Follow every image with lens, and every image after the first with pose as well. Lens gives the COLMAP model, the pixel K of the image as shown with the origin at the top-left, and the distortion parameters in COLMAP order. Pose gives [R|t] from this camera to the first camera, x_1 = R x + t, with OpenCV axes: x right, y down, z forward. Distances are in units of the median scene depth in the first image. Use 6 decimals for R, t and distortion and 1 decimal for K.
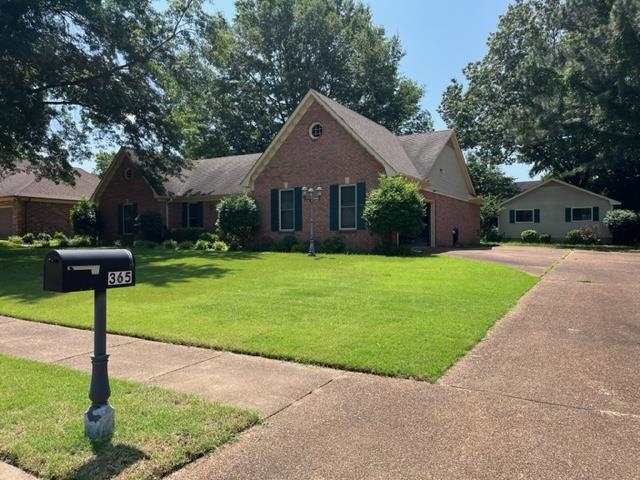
lens RADIAL K [[483.6, 0, 320.0], [0, 483.6, 240.0], [0, 0, 1]] dist [0.081019, -0.115720]
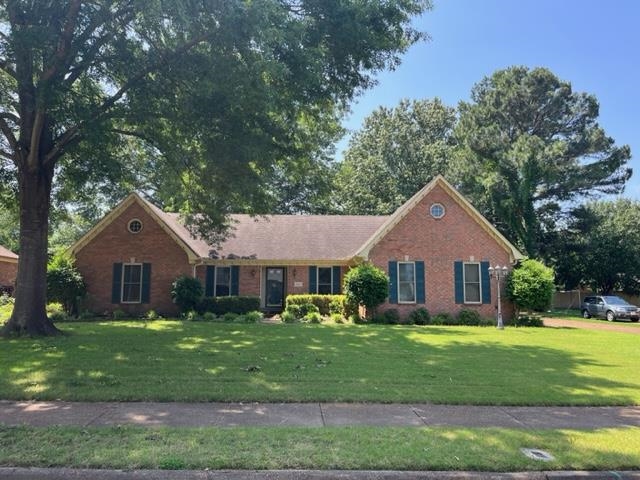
lens RADIAL K [[483.6, 0, 320.0], [0, 483.6, 240.0], [0, 0, 1]] dist [0.081019, -0.115720]
pose [[0.830040, 0.079933, 0.551945, -0.838439], [-0.005957, 0.990890, -0.134543, -0.012134], [-0.557672, 0.108389, 0.822955, 0.259713]]
